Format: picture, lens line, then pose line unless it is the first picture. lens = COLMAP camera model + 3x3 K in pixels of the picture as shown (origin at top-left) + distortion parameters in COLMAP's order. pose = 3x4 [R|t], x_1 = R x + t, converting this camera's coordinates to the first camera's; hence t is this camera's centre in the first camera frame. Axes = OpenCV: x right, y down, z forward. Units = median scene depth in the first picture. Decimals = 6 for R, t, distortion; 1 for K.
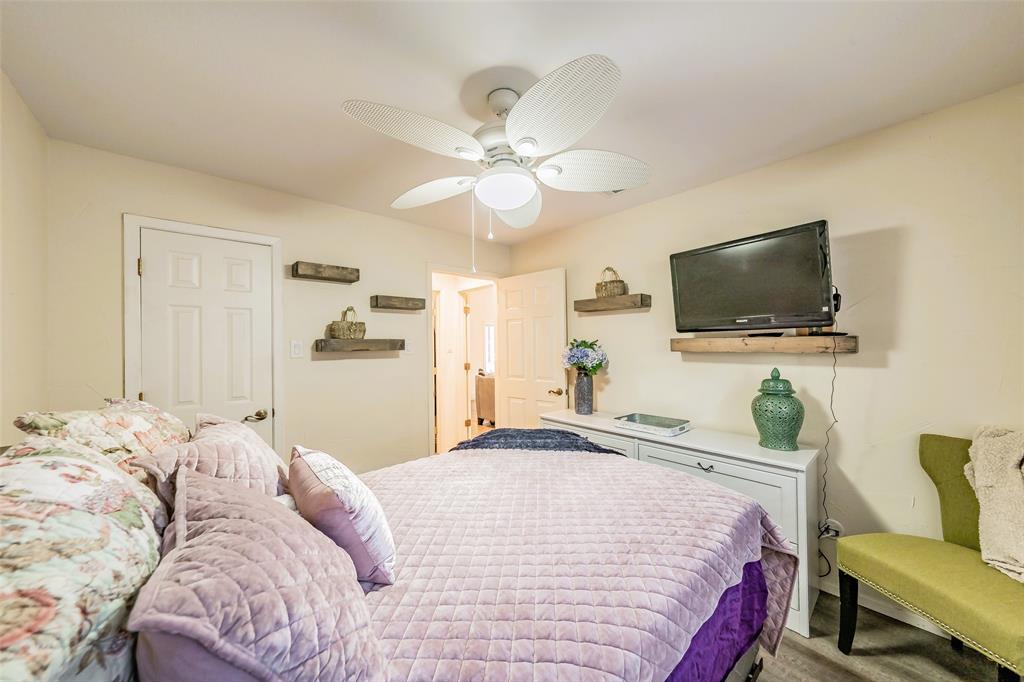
lens RADIAL K [[362.9, 0, 512.0], [0, 362.9, 341.0], [0, 0, 1]] dist [0.007097, 0.000005]
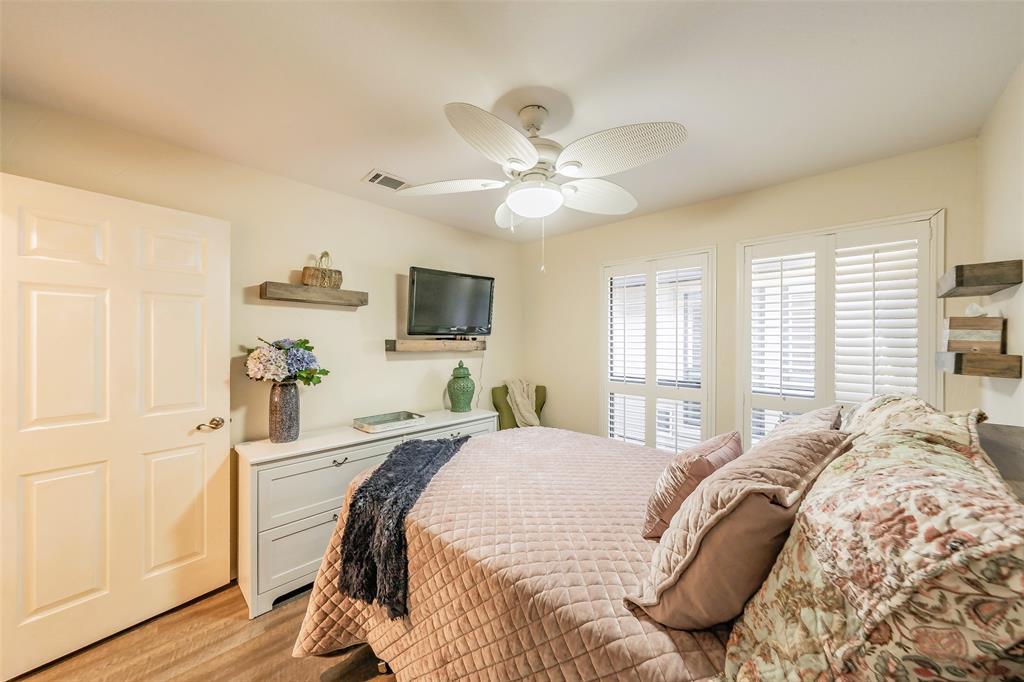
lens RADIAL K [[366.1, 0, 511.6], [0, 366.1, 346.3], [0, 0, 1]] dist [-0.001398, -0.000146]
pose [[-0.101607, -0.002699, 0.994821, -0.603948], [-0.012177, 0.999925, 0.001469, 0.005383], [-0.994750, -0.011964, -0.101633, 0.654618]]
